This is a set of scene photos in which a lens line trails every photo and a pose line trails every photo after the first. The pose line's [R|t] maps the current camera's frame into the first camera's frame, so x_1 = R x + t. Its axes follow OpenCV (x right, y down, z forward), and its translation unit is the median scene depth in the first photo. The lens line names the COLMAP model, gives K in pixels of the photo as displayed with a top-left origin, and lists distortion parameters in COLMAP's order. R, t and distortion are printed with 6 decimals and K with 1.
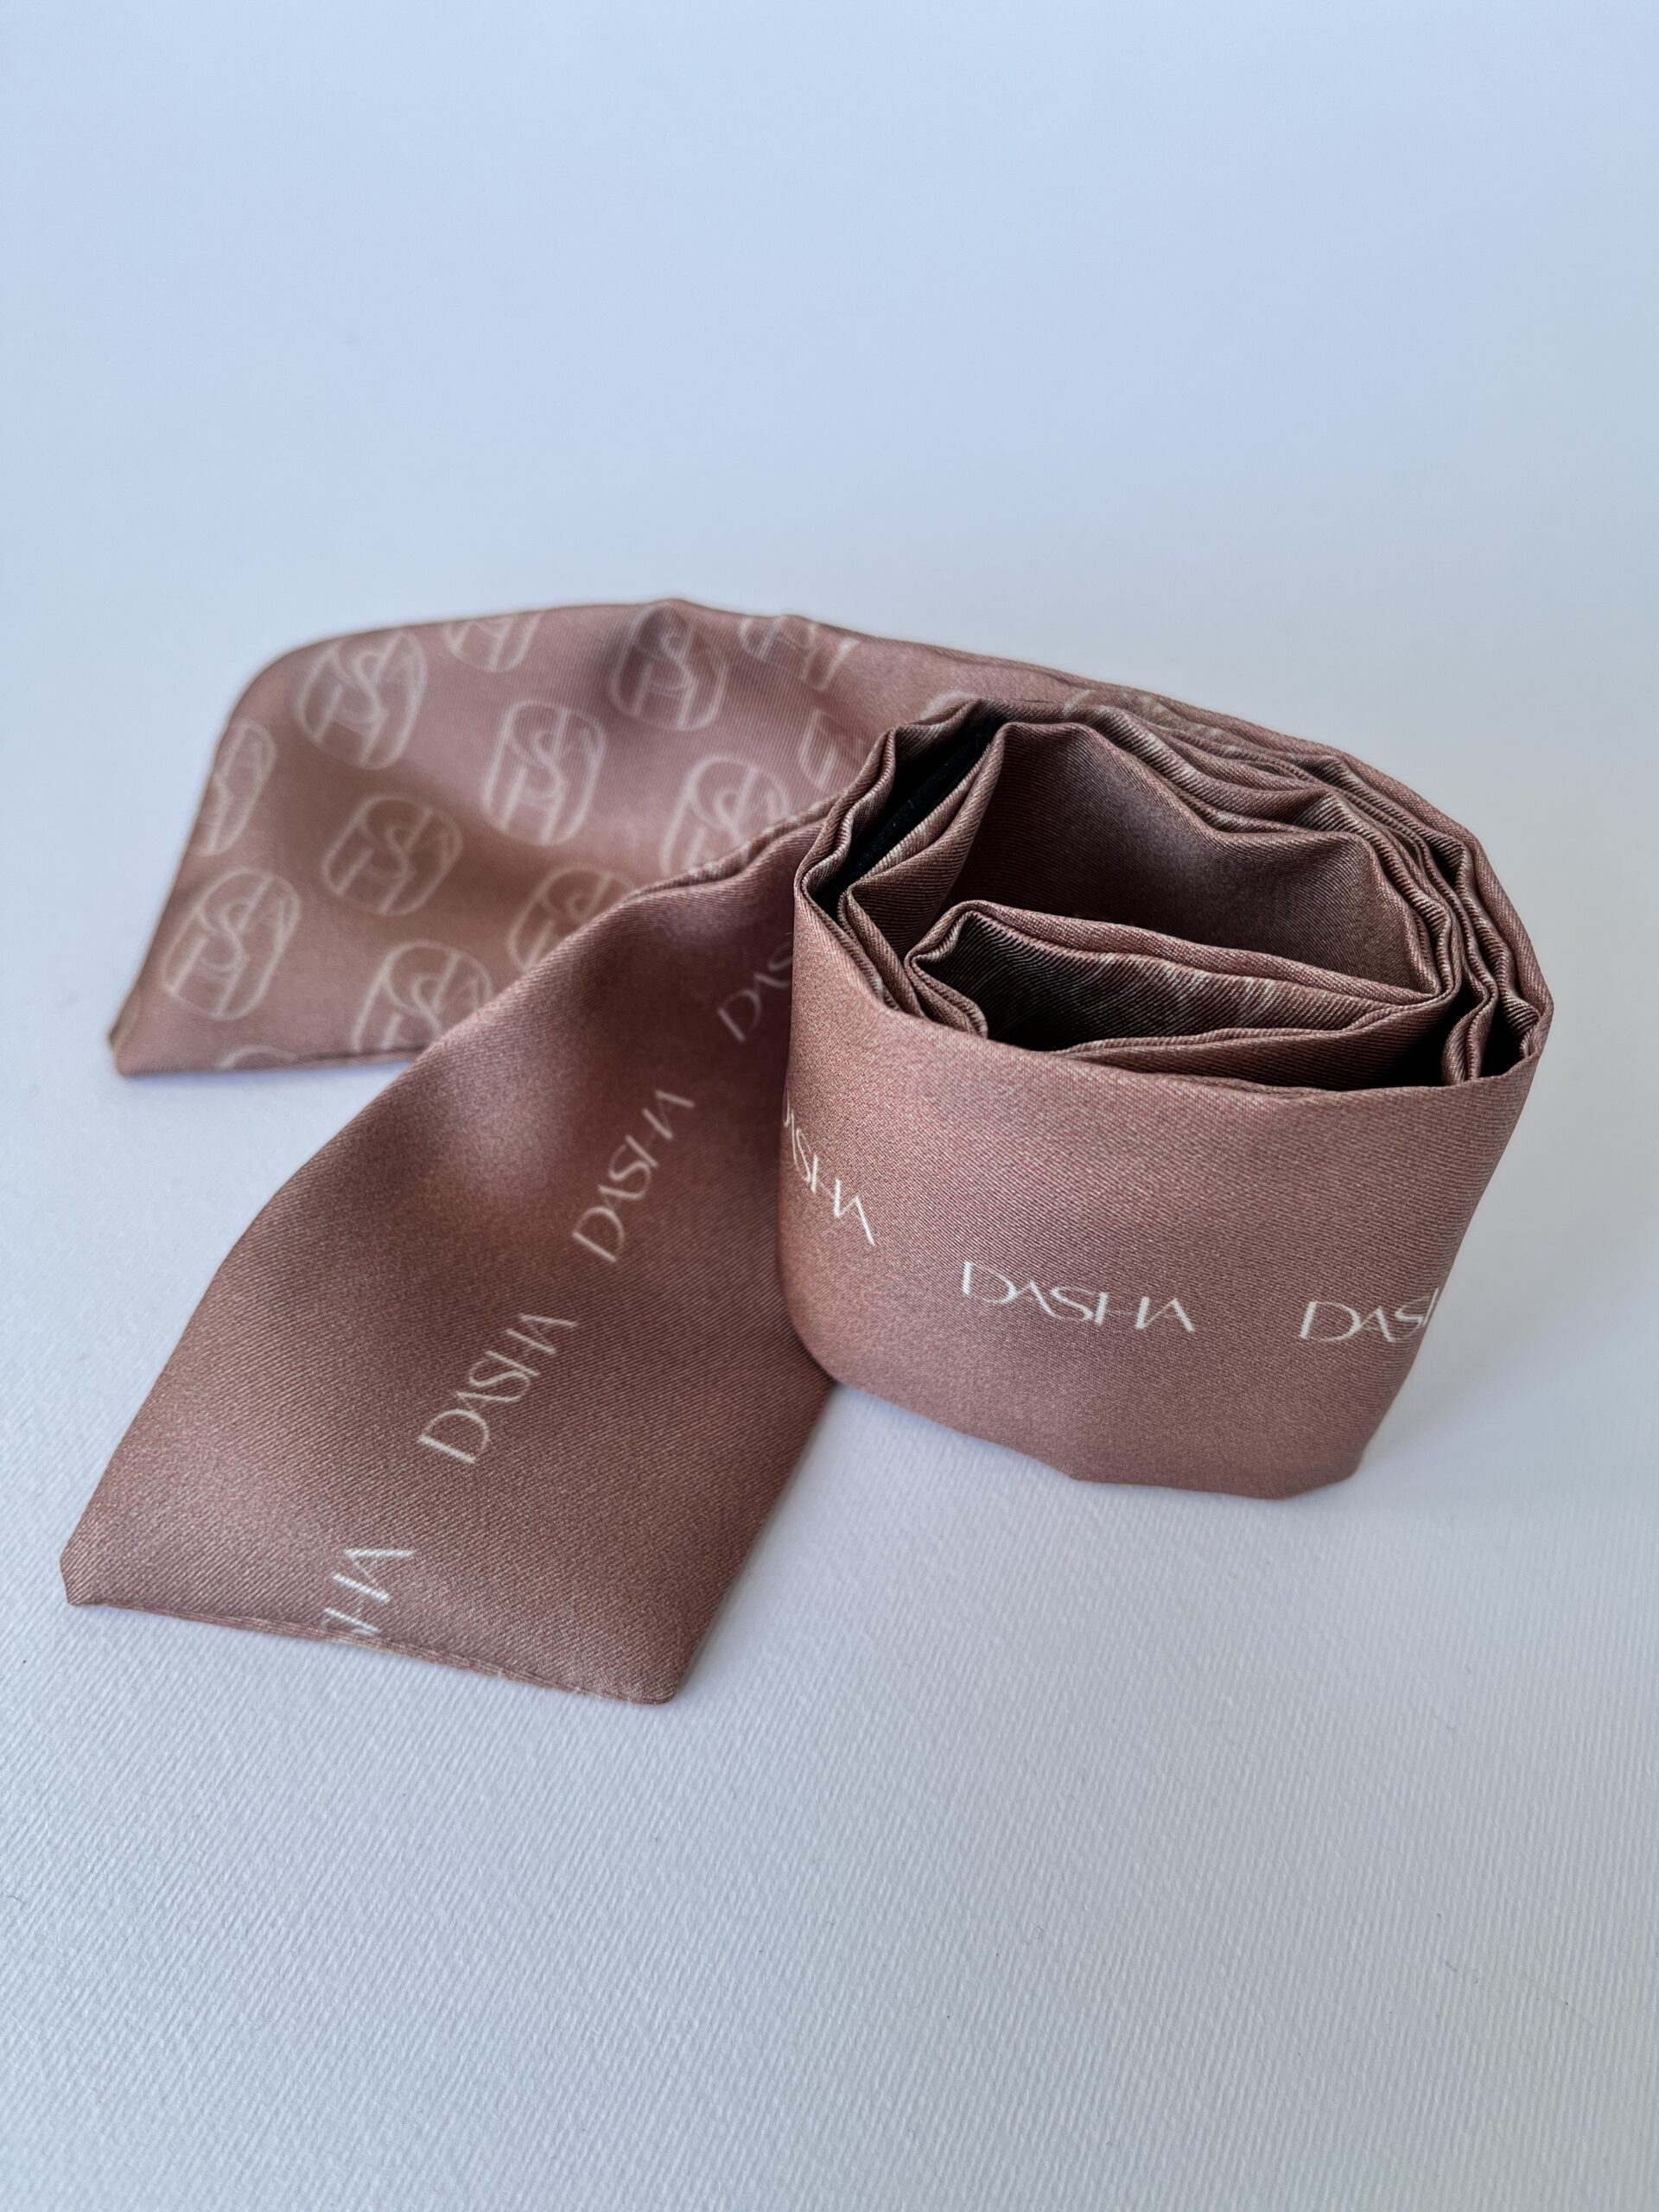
lens RADIAL K [[1861.1, 0, 829.5], [0, 1861.1, 1106.0], [0, 0, 1]] dist [-0.087483, 0.063844]
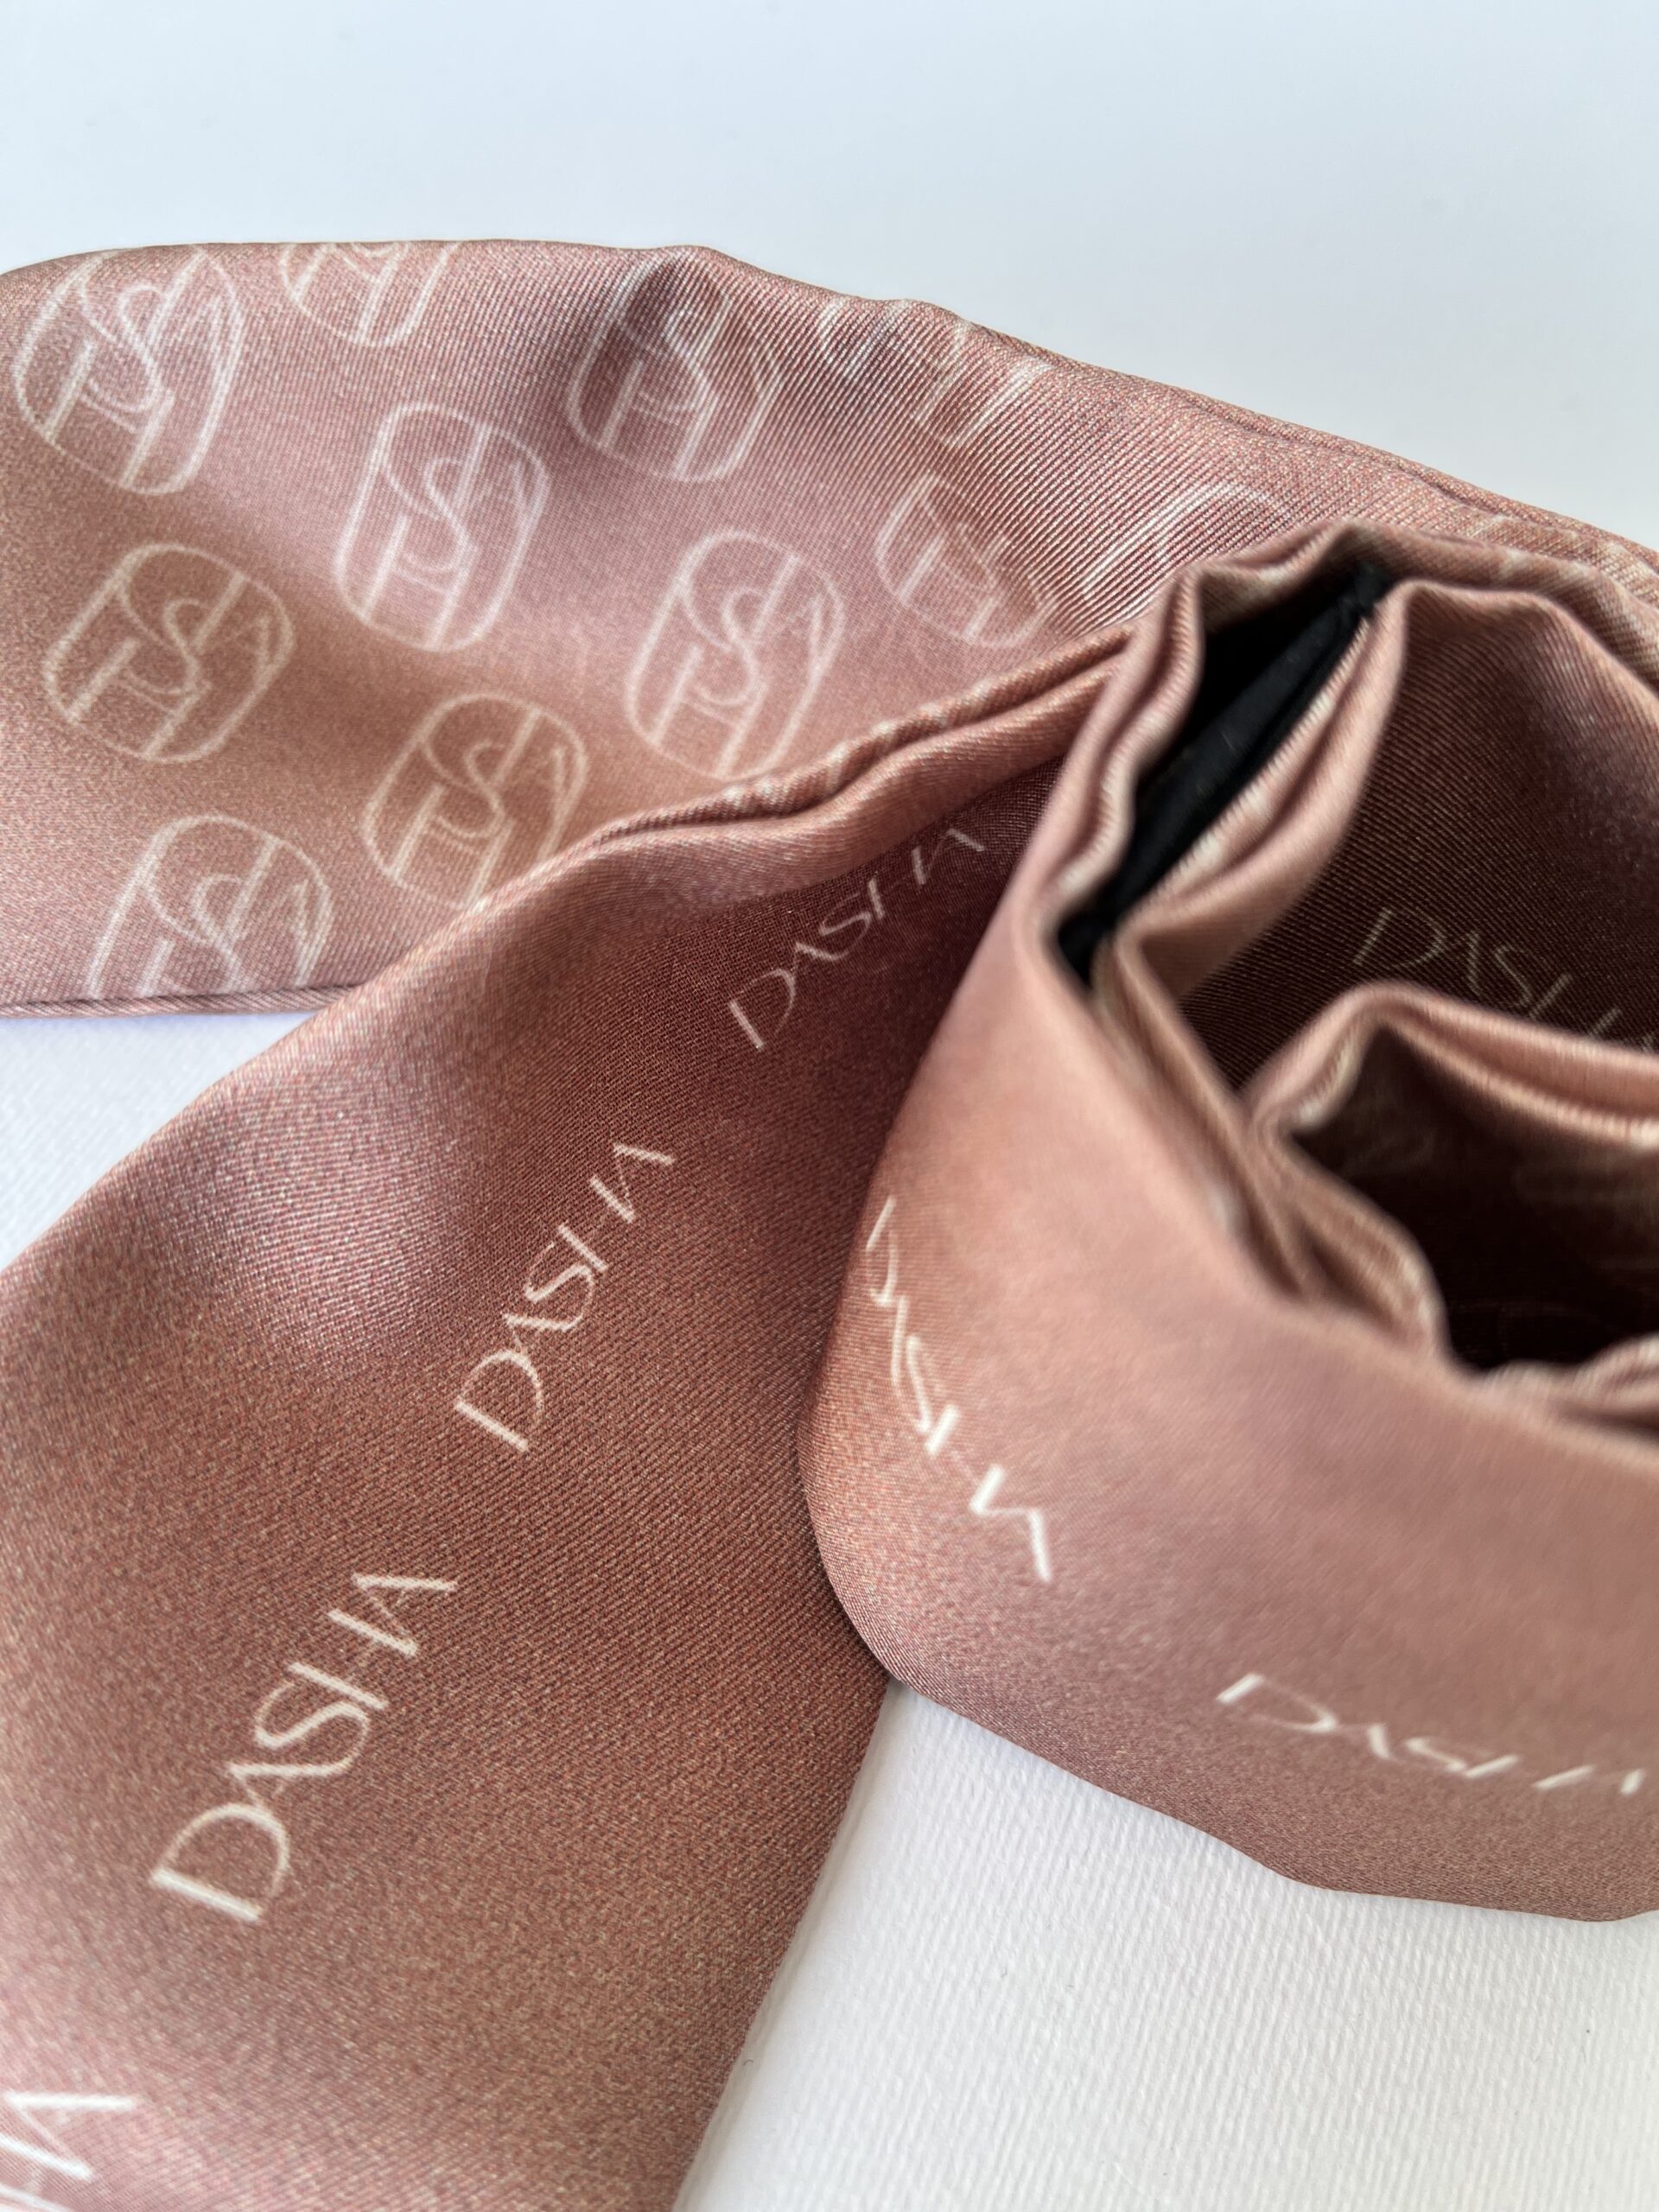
lens RADIAL K [[1861.1, 0, 829.5], [0, 1861.1, 1106.0], [0, 0, 1]] dist [-0.087483, 0.063844]
pose [[0.993197, 0.072993, 0.090726, -0.081529], [-0.085917, 0.985271, 0.147851, -0.111658], [-0.078598, -0.154640, 0.984839, 0.442158]]
